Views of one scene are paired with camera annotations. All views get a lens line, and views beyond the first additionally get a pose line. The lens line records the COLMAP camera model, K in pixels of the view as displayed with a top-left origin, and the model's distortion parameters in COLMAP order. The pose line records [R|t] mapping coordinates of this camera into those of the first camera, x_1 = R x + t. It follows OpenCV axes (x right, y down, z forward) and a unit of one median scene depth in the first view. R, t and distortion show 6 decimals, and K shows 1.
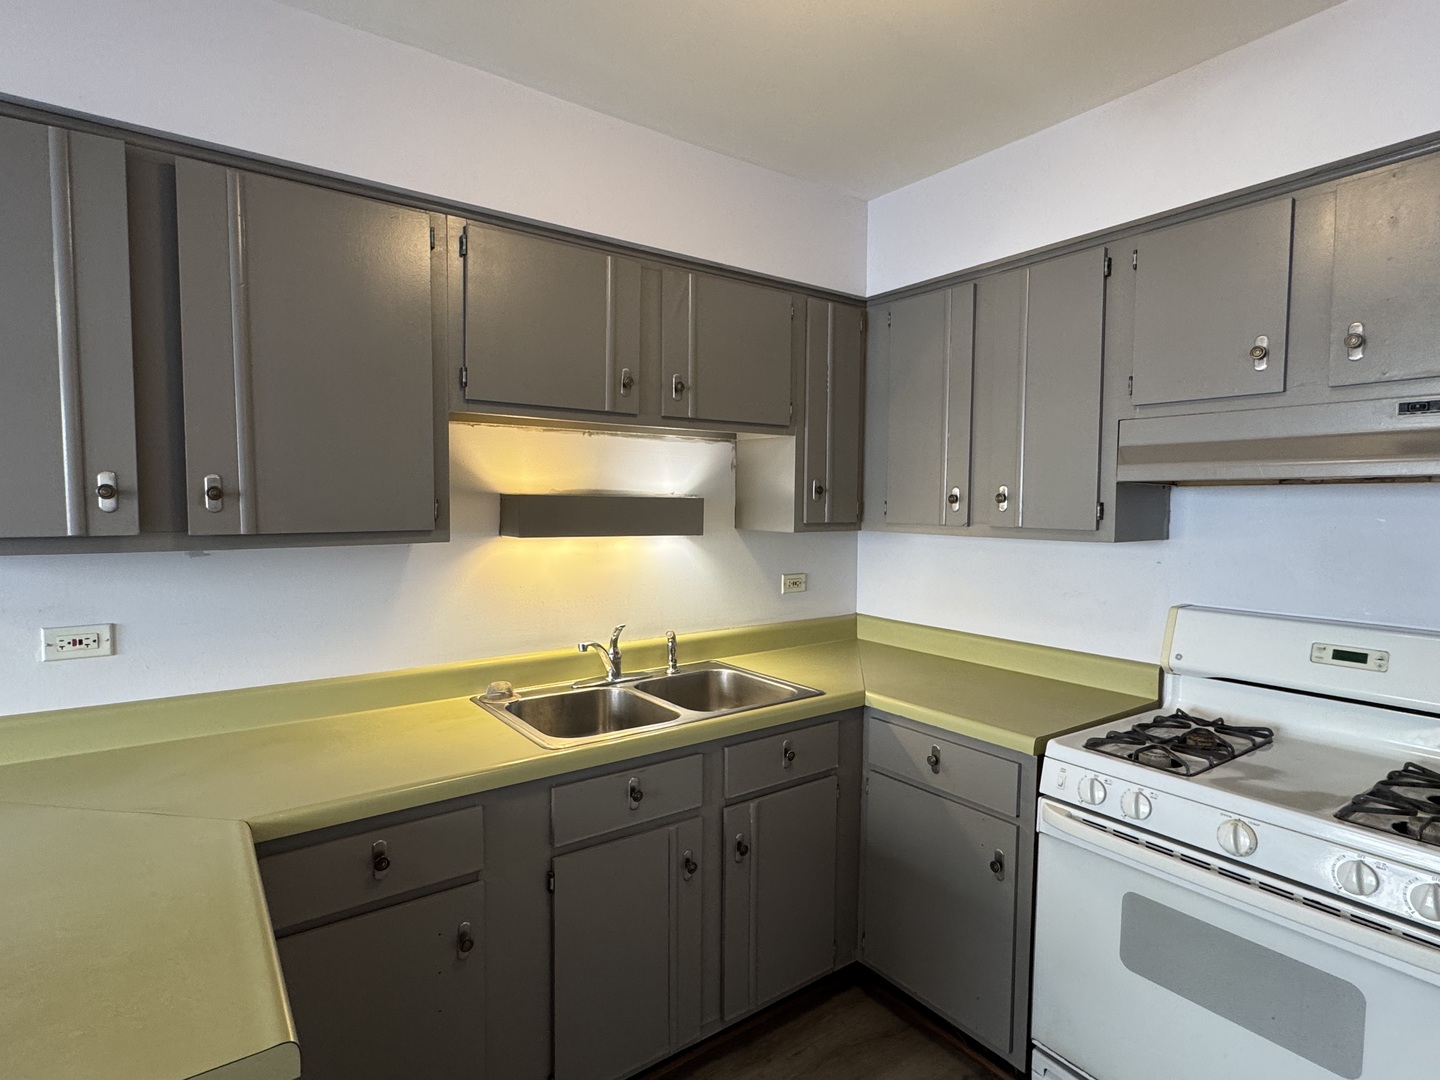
lens RADIAL K [[748.1, 0, 720.0], [0, 748.1, 540.0], [0, 0, 1]] dist [-0.004784, 0.000357]
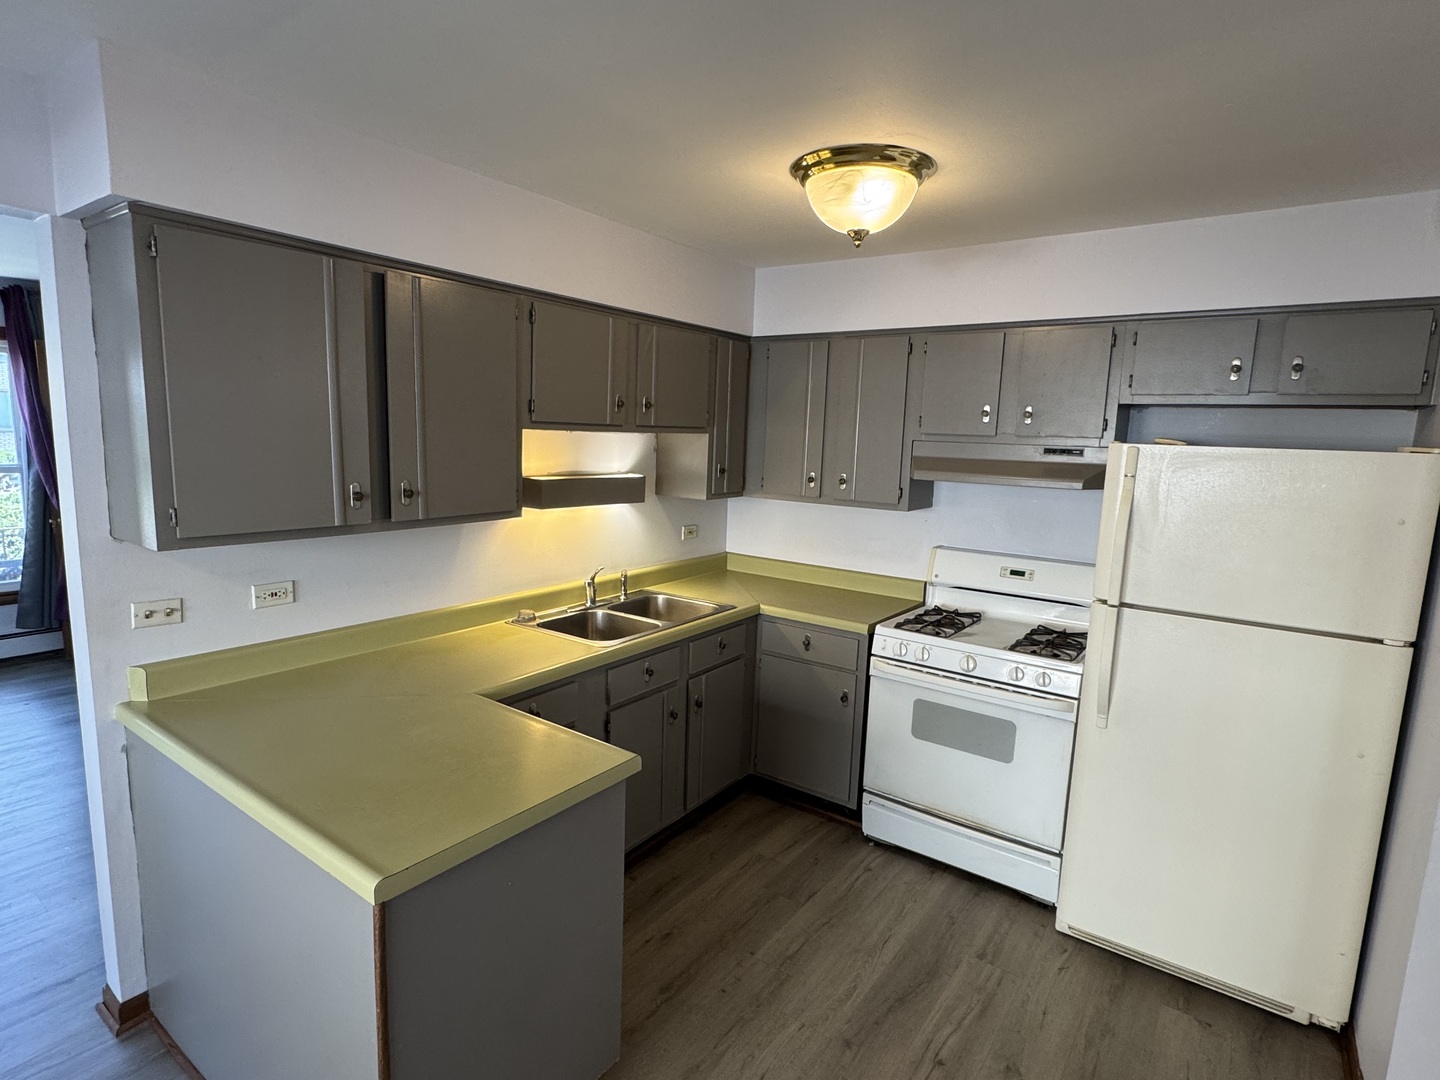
lens RADIAL K [[748.1, 0, 720.0], [0, 748.1, 540.0], [0, 0, 1]] dist [-0.004784, 0.000357]
pose [[0.949341, -0.020373, 0.313587, -0.423898], [-0.010694, 0.995224, 0.097032, -0.094094], [-0.314066, -0.095469, 0.944589, -0.498208]]
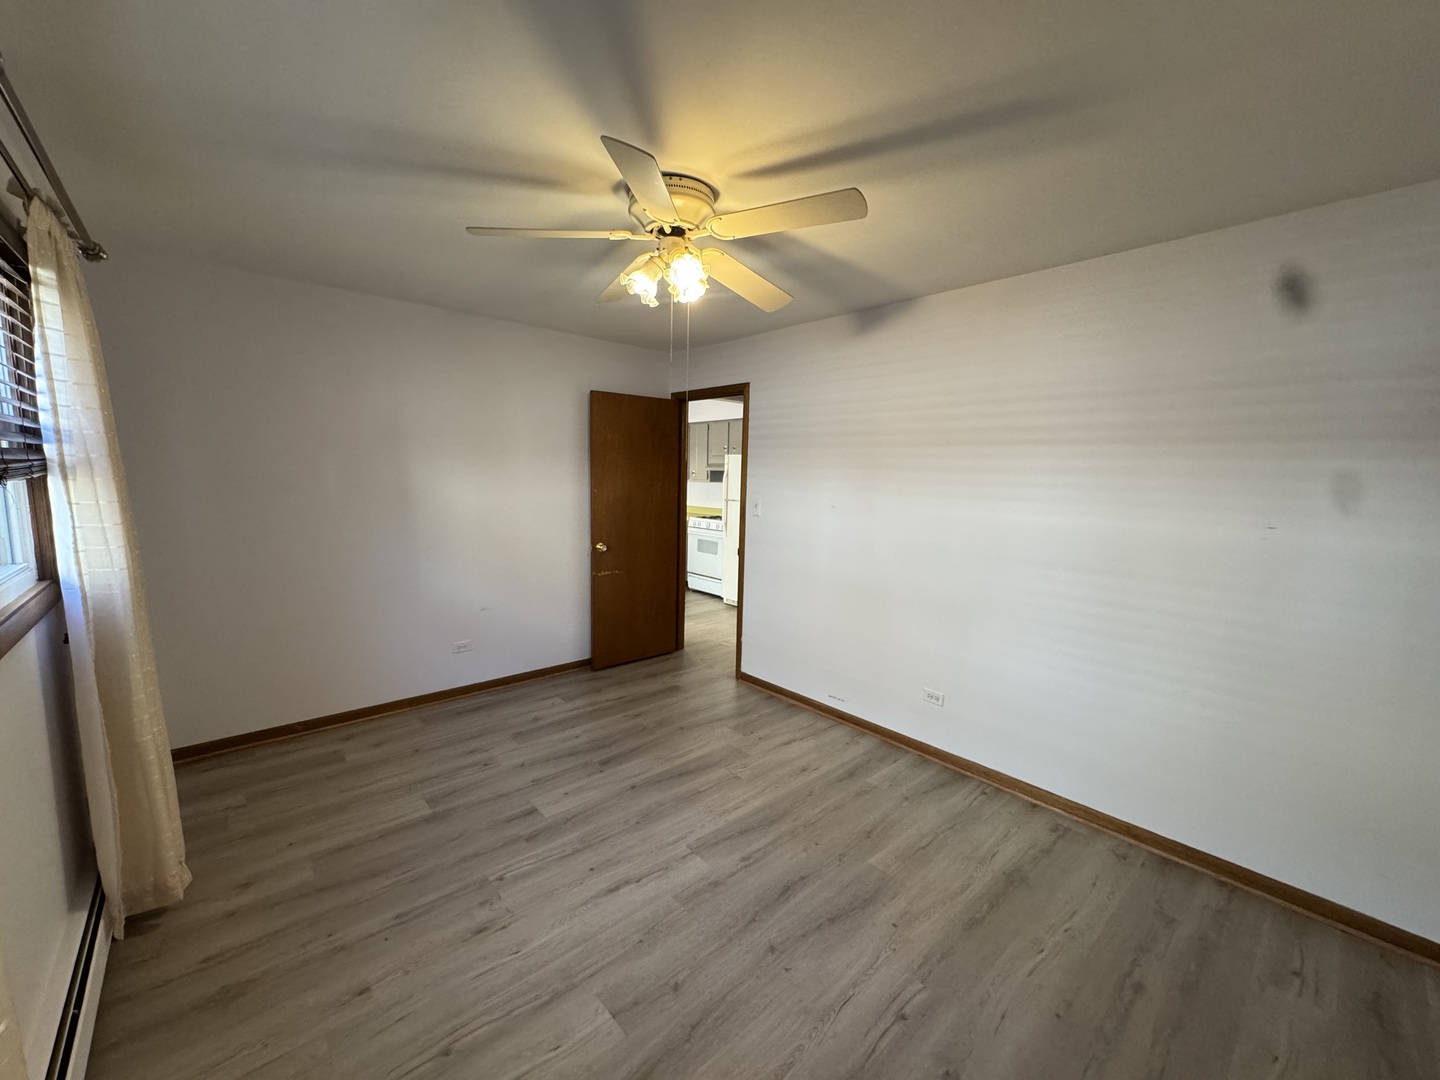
lens RADIAL K [[556.8, 0, 720.0], [0, 556.8, 540.0], [0, 0, 1]] dist [-0.008756, -0.000025]
pose [[0.989960, 0.016263, 0.140406, 0.067925], [-0.025964, 0.997379, 0.067542, 0.136168], [-0.138940, -0.070510, 0.987787, -2.785789]]
